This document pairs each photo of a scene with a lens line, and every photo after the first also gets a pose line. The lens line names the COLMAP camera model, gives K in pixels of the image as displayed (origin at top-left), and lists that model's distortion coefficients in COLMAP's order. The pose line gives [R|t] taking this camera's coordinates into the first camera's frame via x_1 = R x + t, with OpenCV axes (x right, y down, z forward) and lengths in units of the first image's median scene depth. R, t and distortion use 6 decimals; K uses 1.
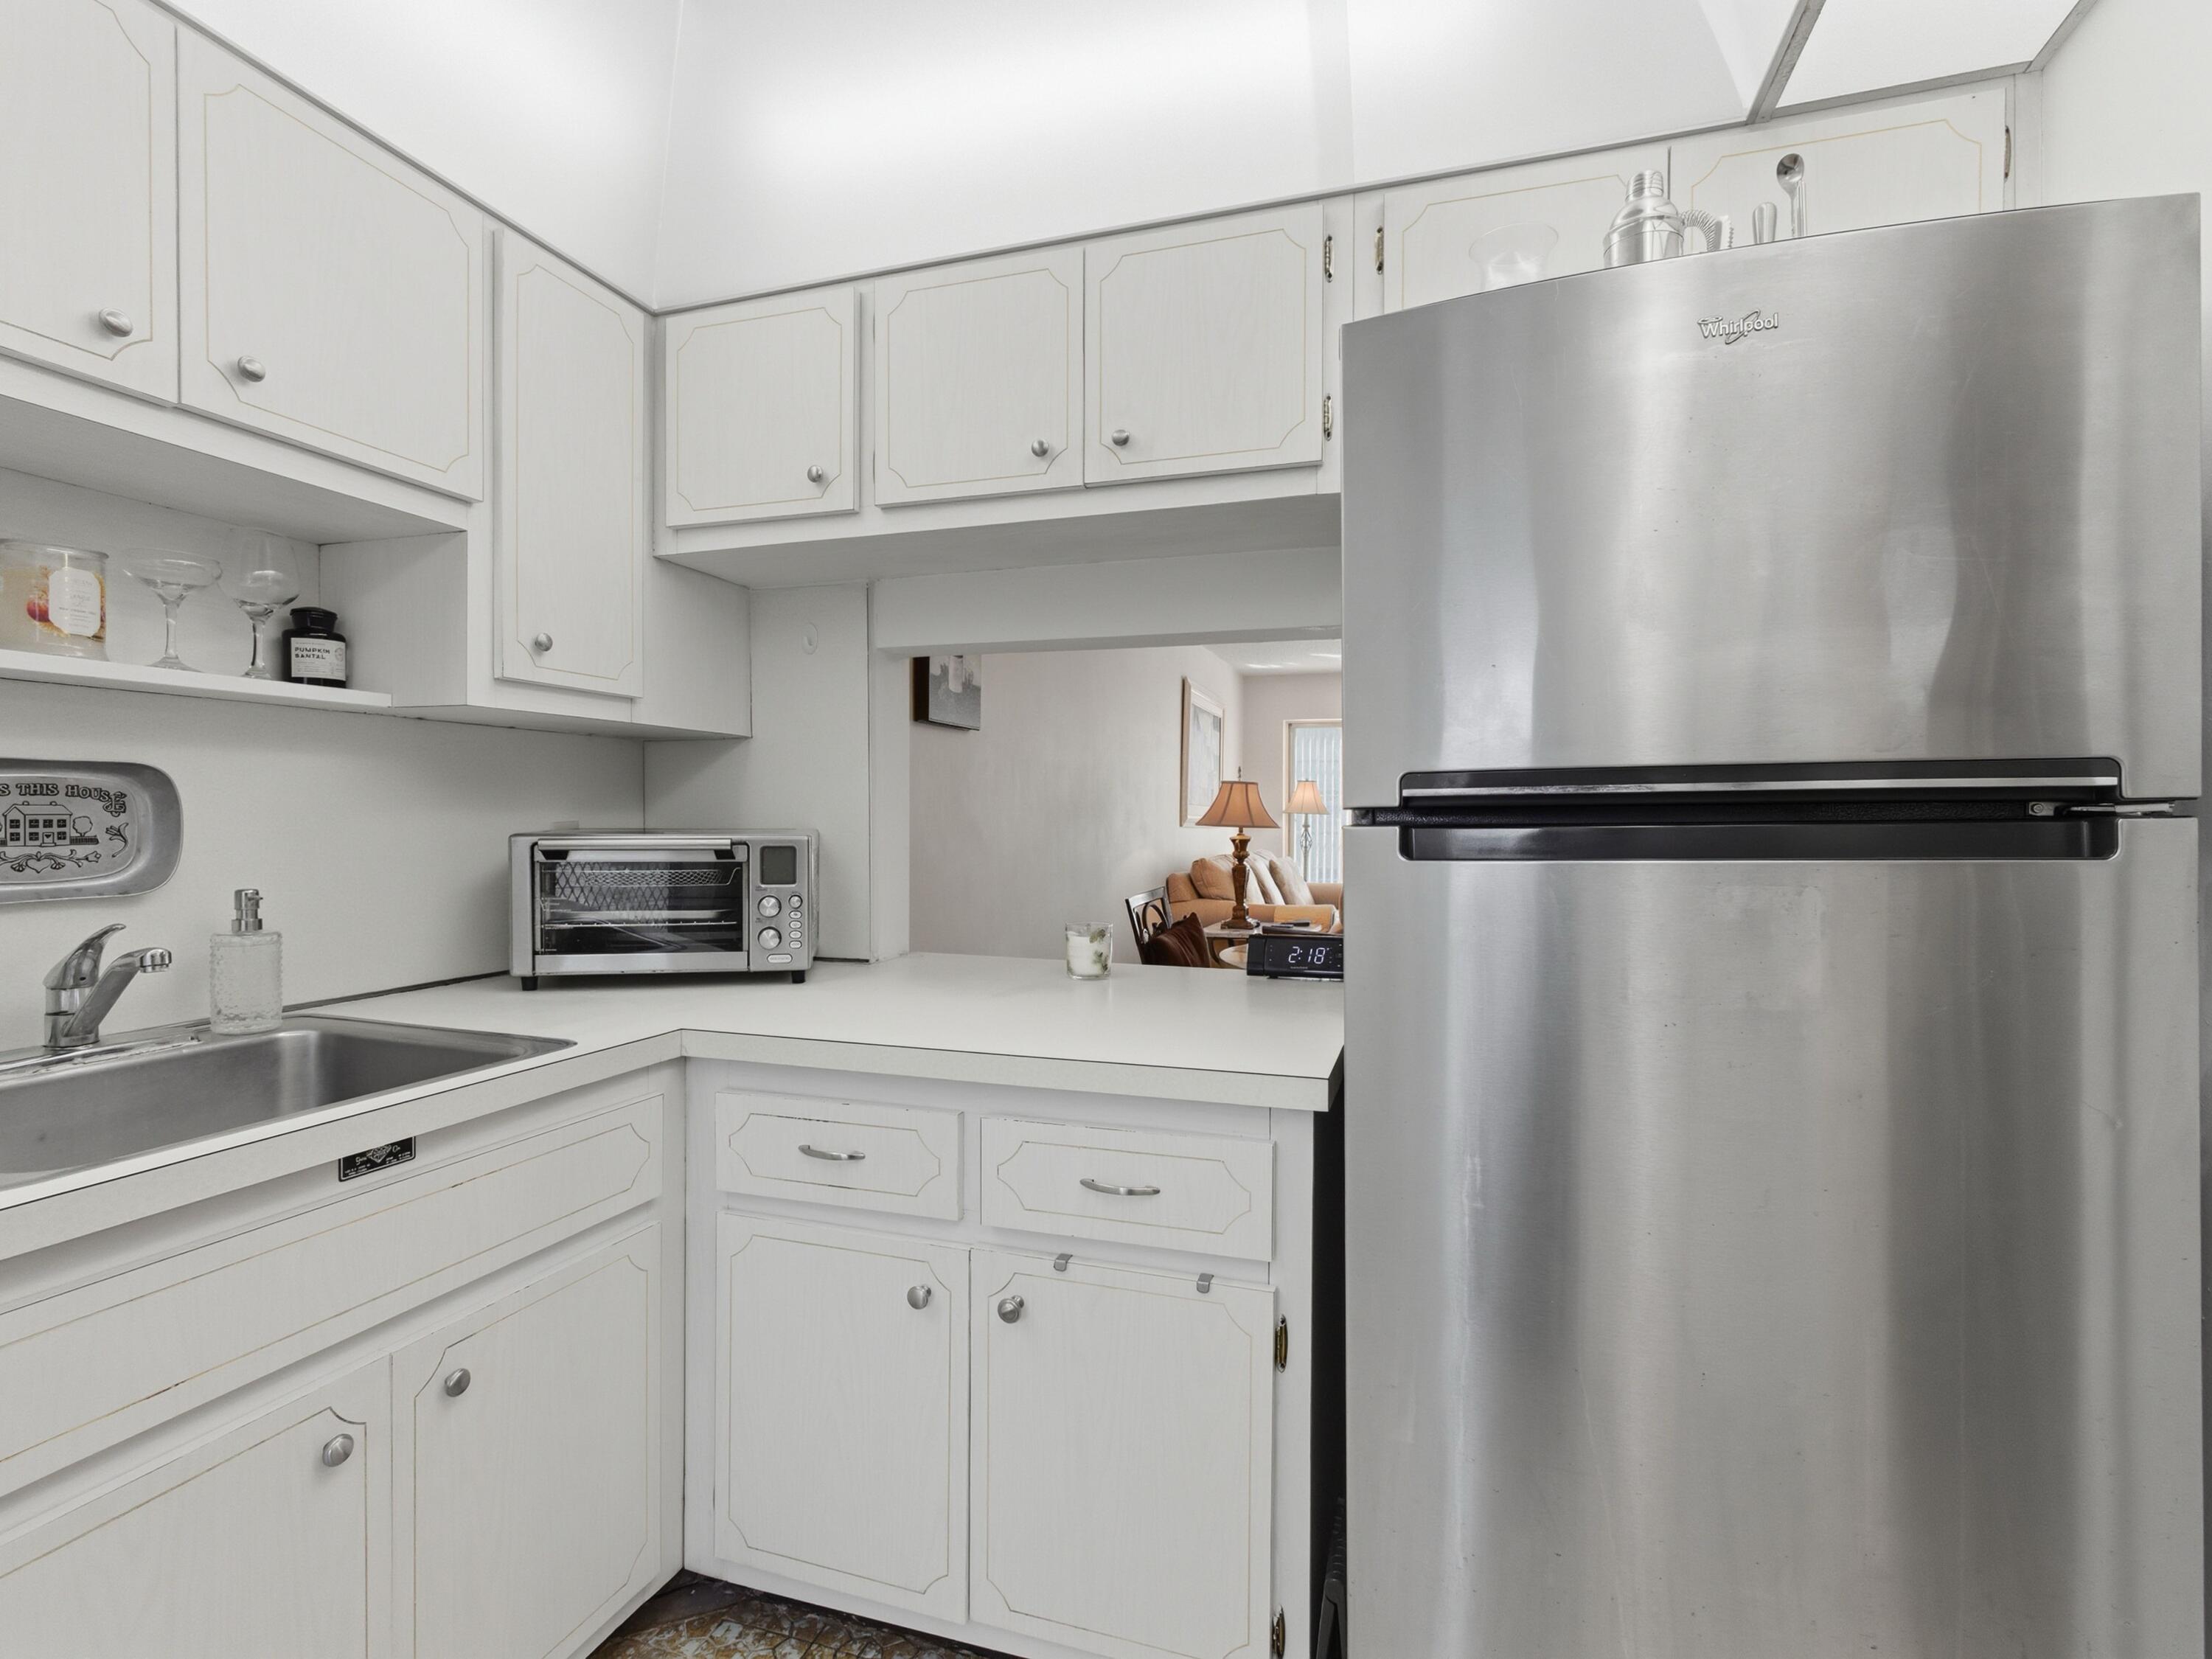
lens RADIAL K [[1061.3, 0, 1113.0], [0, 1061.3, 834.8], [0, 0, 1]] dist [-0.006663, 0.000979]
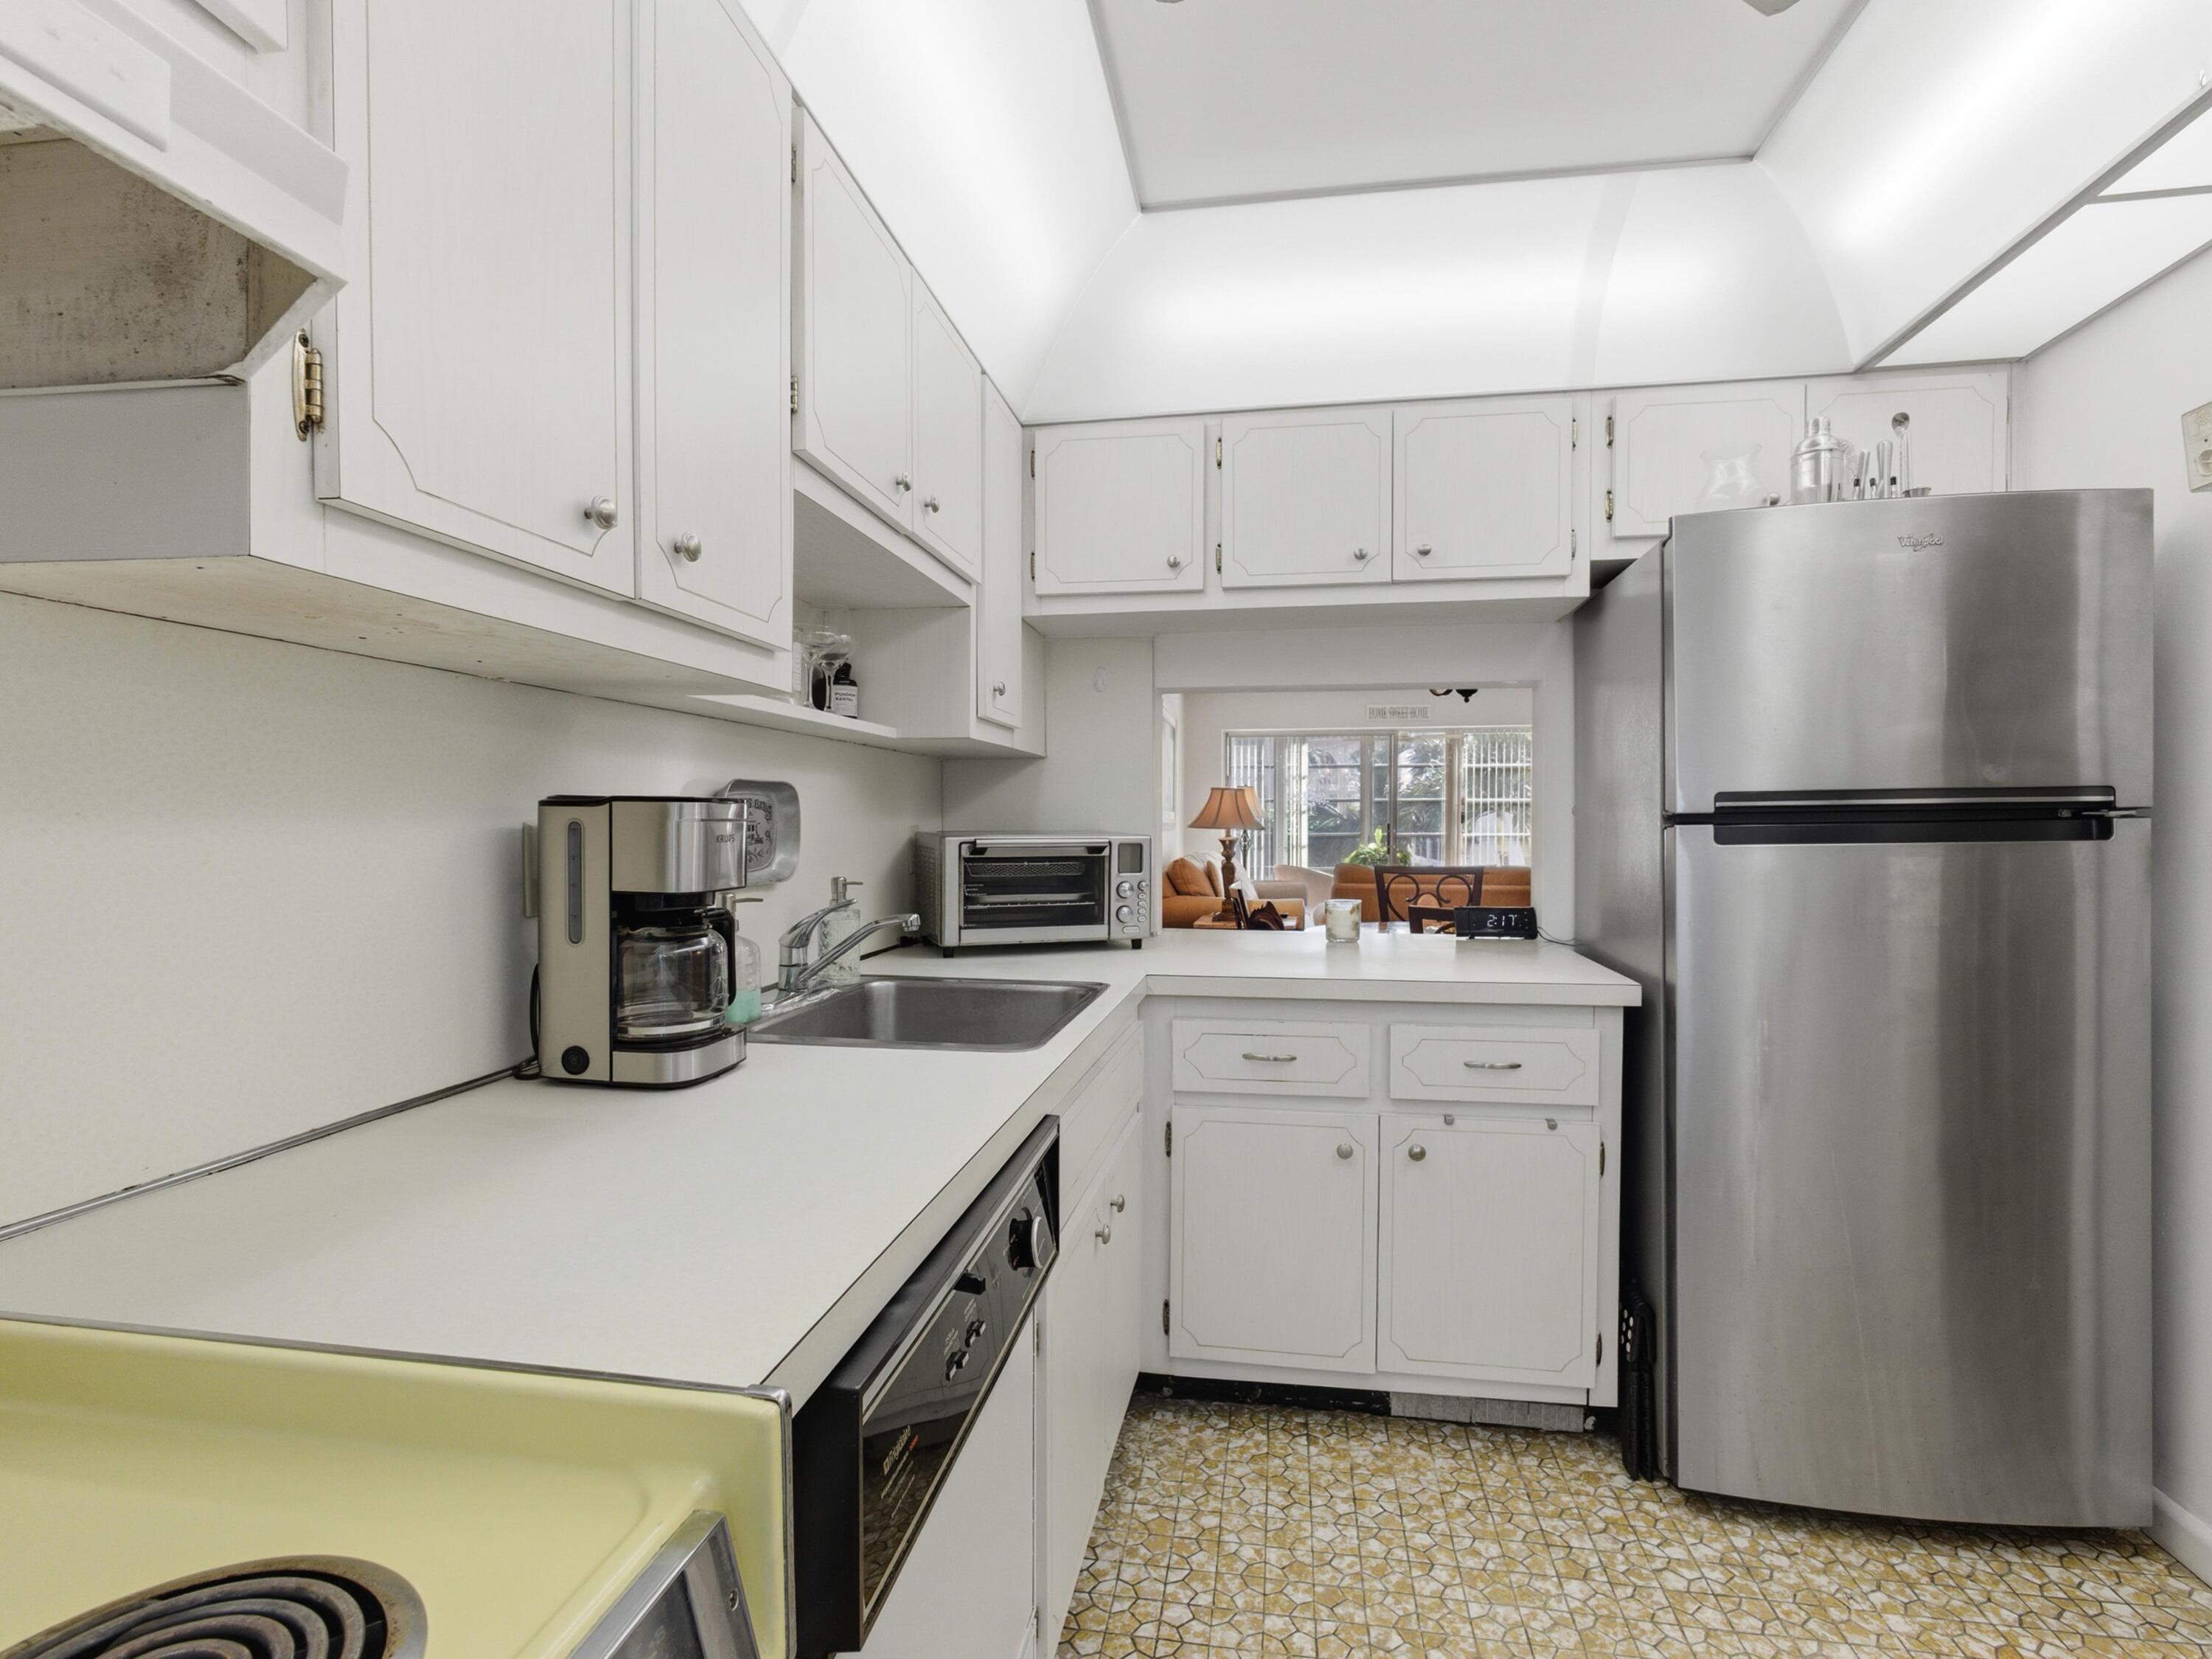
lens RADIAL K [[1085.5, 0, 1110.4], [0, 1085.5, 849.2], [0, 0, 1]] dist [-0.000344, -0.001305]
pose [[0.988742, -0.008081, 0.149412, -0.638780], [0.006592, 0.999924, 0.010456, 0.004257], [-0.149485, -0.009354, 0.988720, -0.374006]]
